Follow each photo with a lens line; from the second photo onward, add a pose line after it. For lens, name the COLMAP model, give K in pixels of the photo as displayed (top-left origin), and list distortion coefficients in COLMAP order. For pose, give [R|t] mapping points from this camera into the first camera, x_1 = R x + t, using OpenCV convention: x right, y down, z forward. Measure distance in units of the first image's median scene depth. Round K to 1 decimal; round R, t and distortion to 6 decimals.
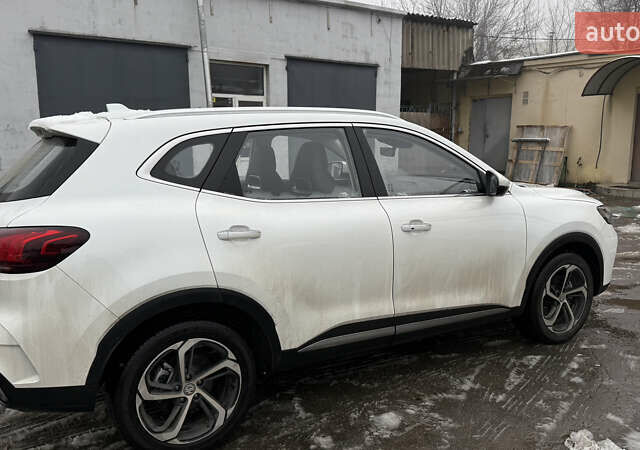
lens RADIAL K [[564.5, 0, 321.6], [0, 564.5, 224.2], [0, 0, 1]] dist [0.138210, -0.253992]
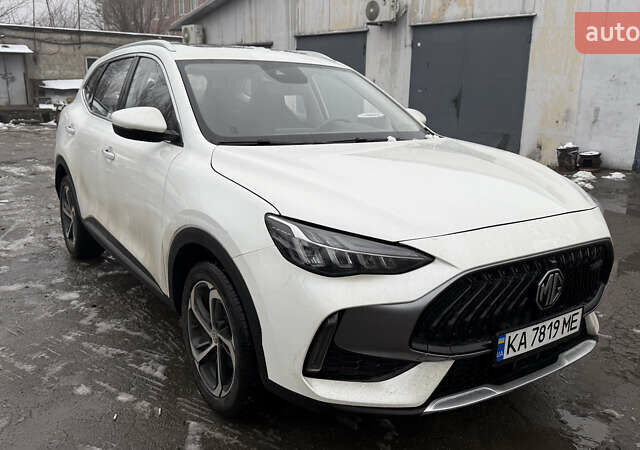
lens RADIAL K [[564.5, 0, 321.6], [0, 564.5, 224.2], [0, 0, 1]] dist [0.138210, -0.253992]
pose [[0.048877, 0.237507, -0.970155, 0.268682], [-0.177037, 0.957997, 0.225611, -0.038458], [0.982990, 0.160726, 0.088871, 0.284890]]
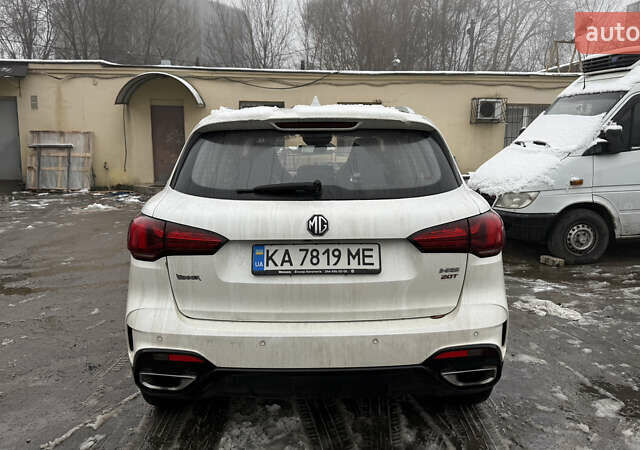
lens RADIAL K [[564.5, 0, 321.6], [0, 564.5, 224.2], [0, 0, 1]] dist [0.138210, -0.253992]
pose [[0.504639, -0.125188, 0.854205, -0.259127], [0.138204, 0.988385, 0.063207, -0.013824], [-0.852197, 0.086158, 0.516079, 0.119867]]
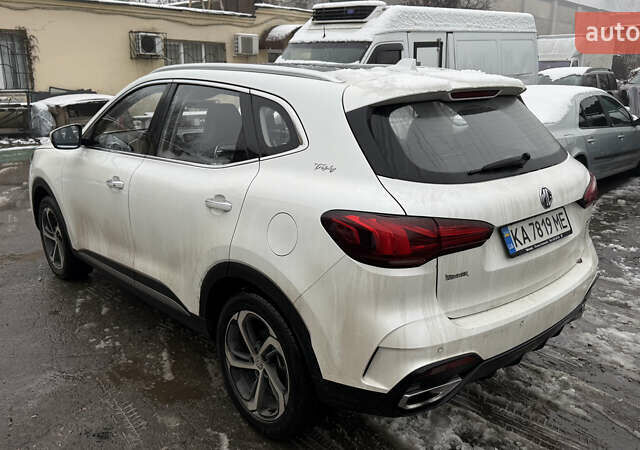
lens RADIAL K [[564.5, 0, 321.6], [0, 564.5, 224.2], [0, 0, 1]] dist [0.138210, -0.253992]
pose [[-0.184269, -0.253784, 0.949547, -0.271111], [0.155094, 0.946479, 0.283061, -0.056691], [-0.970562, 0.199428, -0.135046, 0.304742]]
